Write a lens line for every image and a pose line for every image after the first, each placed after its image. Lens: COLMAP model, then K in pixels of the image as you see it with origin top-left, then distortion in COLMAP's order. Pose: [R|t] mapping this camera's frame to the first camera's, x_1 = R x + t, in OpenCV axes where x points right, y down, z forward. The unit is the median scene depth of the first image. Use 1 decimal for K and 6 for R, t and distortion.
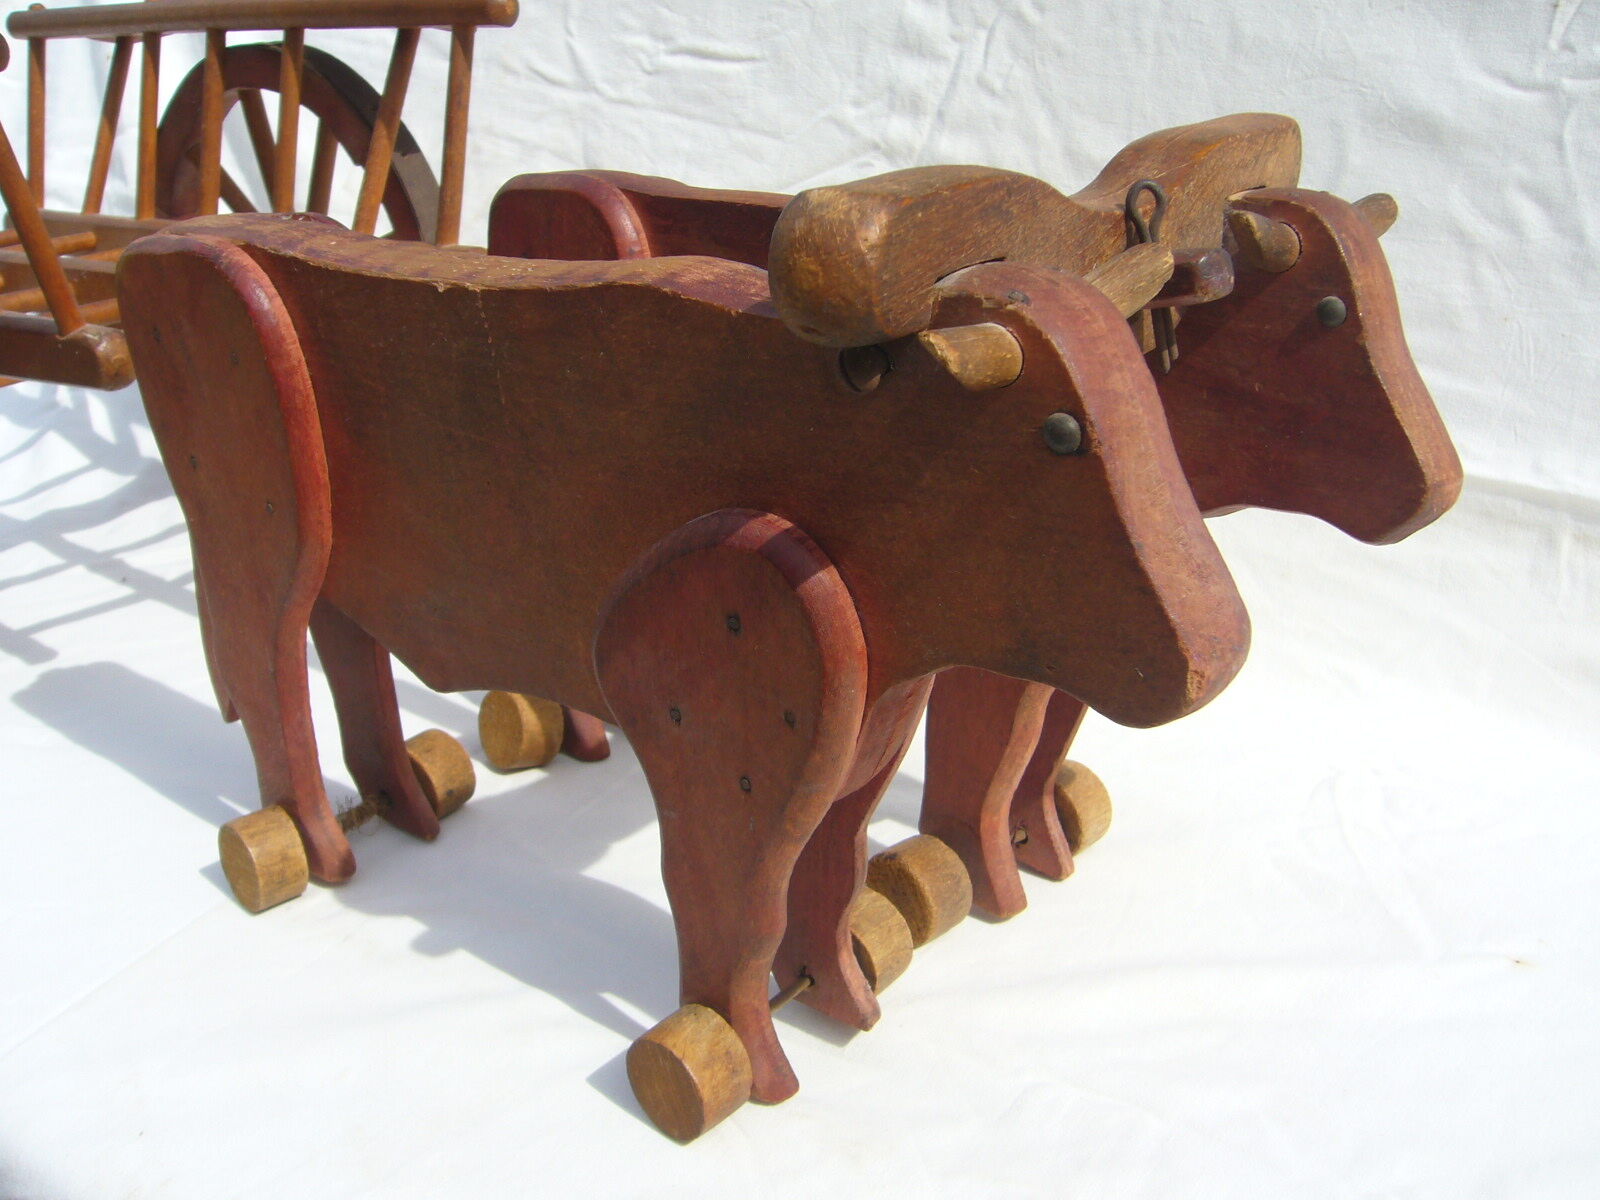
lens RADIAL K [[1735.6, 0, 797.7], [0, 1735.6, 520.9], [0, 0, 1]] dist [-0.051682, 0.000000]
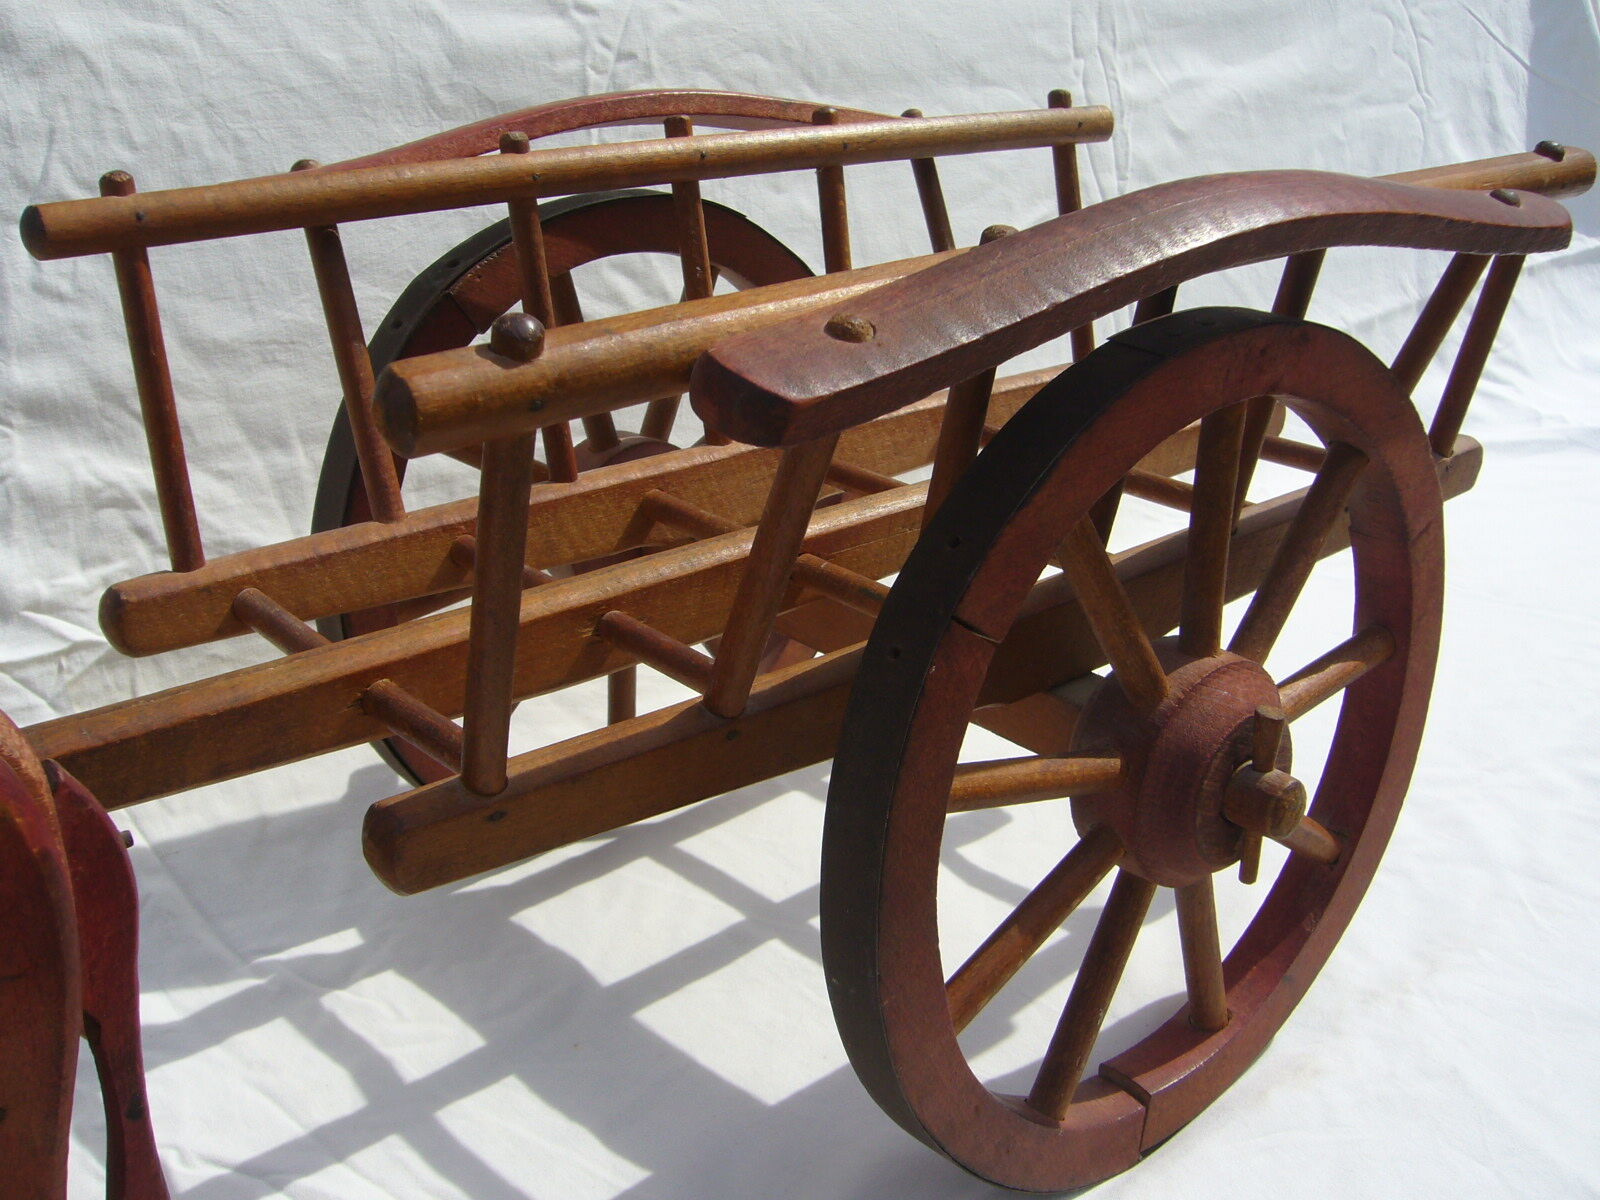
lens RADIAL K [[1735.6, 0, 790.5], [0, 1735.6, 602.3], [0, 0, 1]] dist [-0.051682, 0.000000]
pose [[0.241070, -0.356992, 0.902464, -0.556633], [0.339731, 0.902096, 0.266095, -0.207924], [-0.909103, 0.242447, 0.338750, 0.433420]]
